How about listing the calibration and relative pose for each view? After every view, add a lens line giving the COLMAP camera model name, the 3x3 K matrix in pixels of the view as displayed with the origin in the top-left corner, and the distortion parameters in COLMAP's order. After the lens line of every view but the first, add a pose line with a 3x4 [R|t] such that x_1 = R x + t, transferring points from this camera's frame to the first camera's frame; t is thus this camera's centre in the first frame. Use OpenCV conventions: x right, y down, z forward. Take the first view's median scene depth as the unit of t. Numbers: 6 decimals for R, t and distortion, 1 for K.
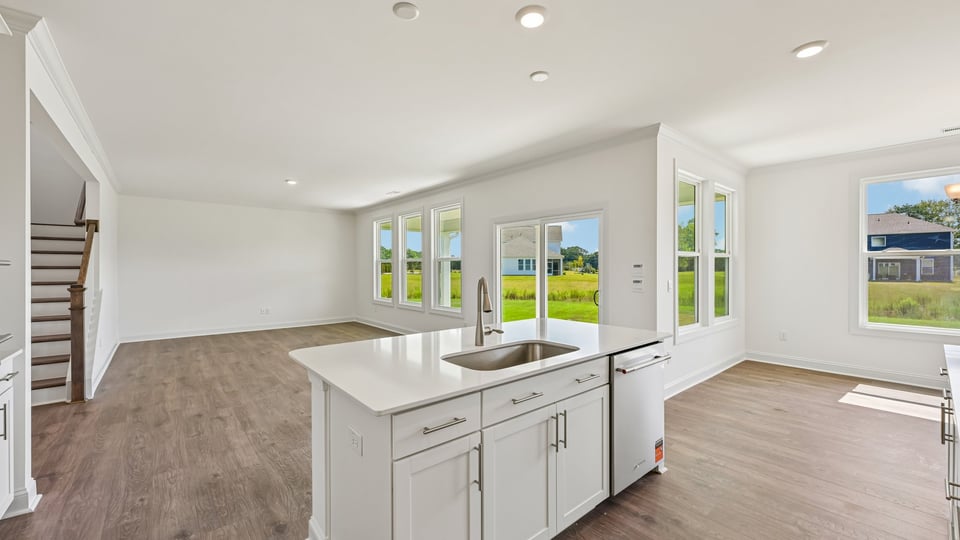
lens RADIAL K [[384.3, 0, 481.2], [0, 384.3, 270.3], [0, 0, 1]] dist [0.003487, 0.000457]
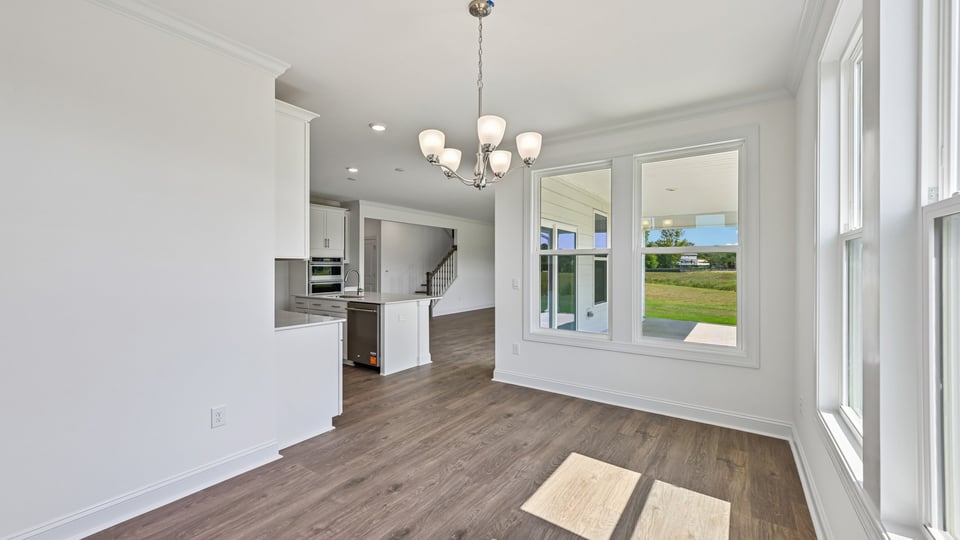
lens RADIAL K [[384.3, 0, 481.2], [0, 384.3, 270.3], [0, 0, 1]] dist [0.003487, 0.000457]
pose [[0.261132, 0.011914, -0.965230, 1.498413], [-0.011749, 0.999889, 0.009163, -0.004222], [0.965232, 0.008948, 0.261243, 0.612787]]
